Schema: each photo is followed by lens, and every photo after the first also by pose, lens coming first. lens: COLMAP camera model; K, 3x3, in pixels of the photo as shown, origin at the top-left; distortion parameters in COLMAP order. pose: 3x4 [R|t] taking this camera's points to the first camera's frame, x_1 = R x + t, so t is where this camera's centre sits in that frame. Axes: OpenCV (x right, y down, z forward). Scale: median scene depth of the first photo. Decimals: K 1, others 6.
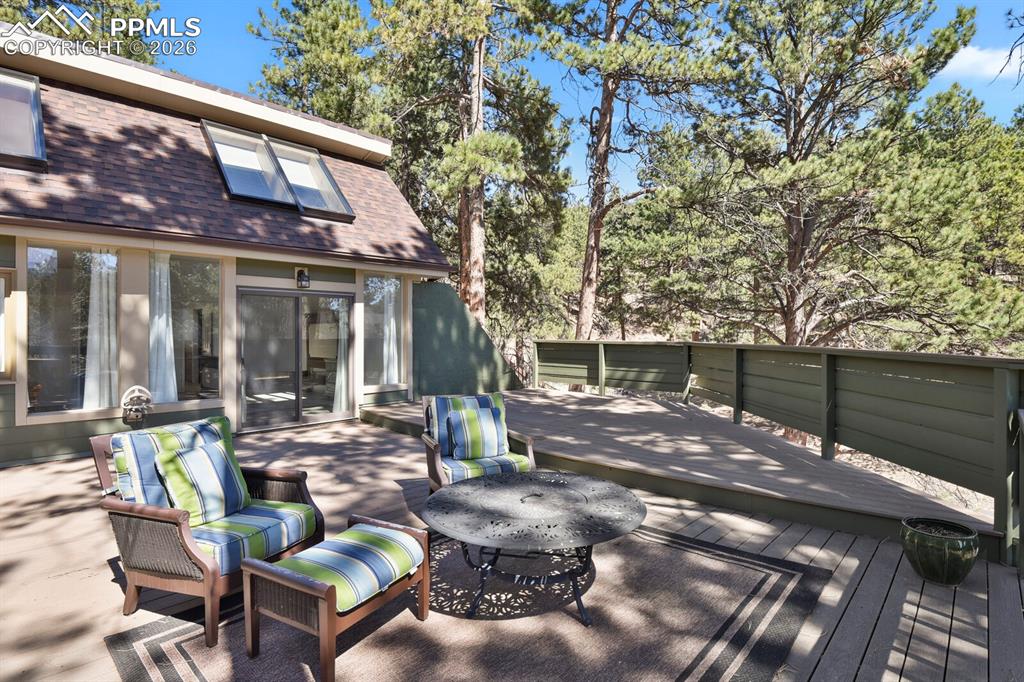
lens RADIAL K [[497.9, 0, 512.0], [0, 497.9, 341.0], [0, 0, 1]] dist [-0.031942, -0.001835]
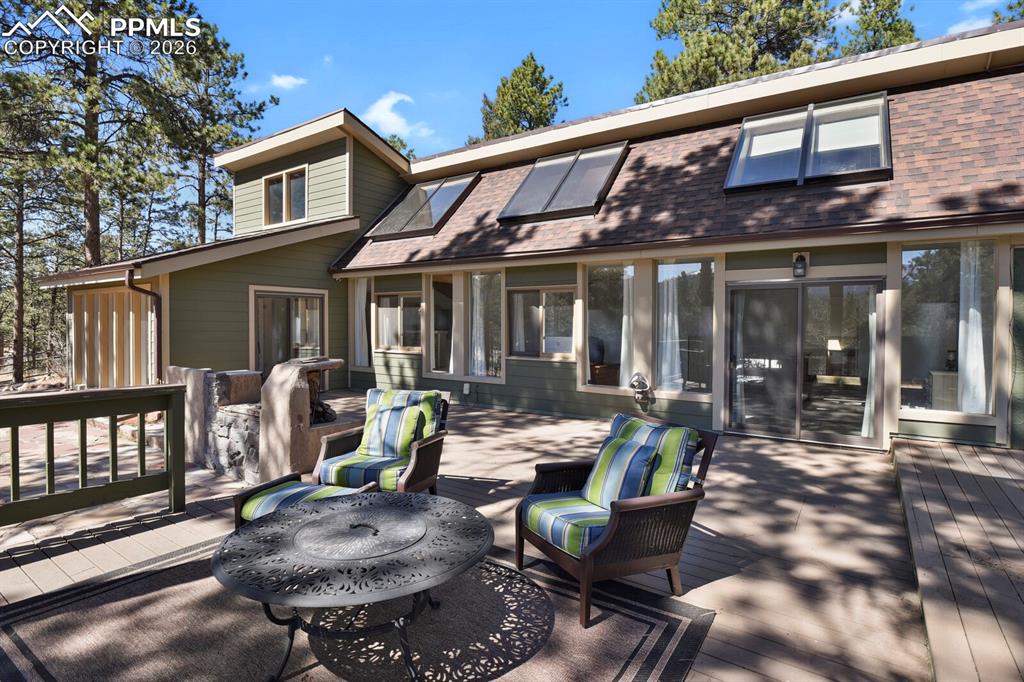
lens RADIAL K [[497.9, 0, 512.0], [0, 497.9, 341.0], [0, 0, 1]] dist [-0.031942, -0.001835]
pose [[0.167965, 0.038708, -0.985033, 0.335328], [-0.021445, 0.999136, 0.035605, -0.017484], [0.985560, 0.015144, 0.168650, 0.389088]]
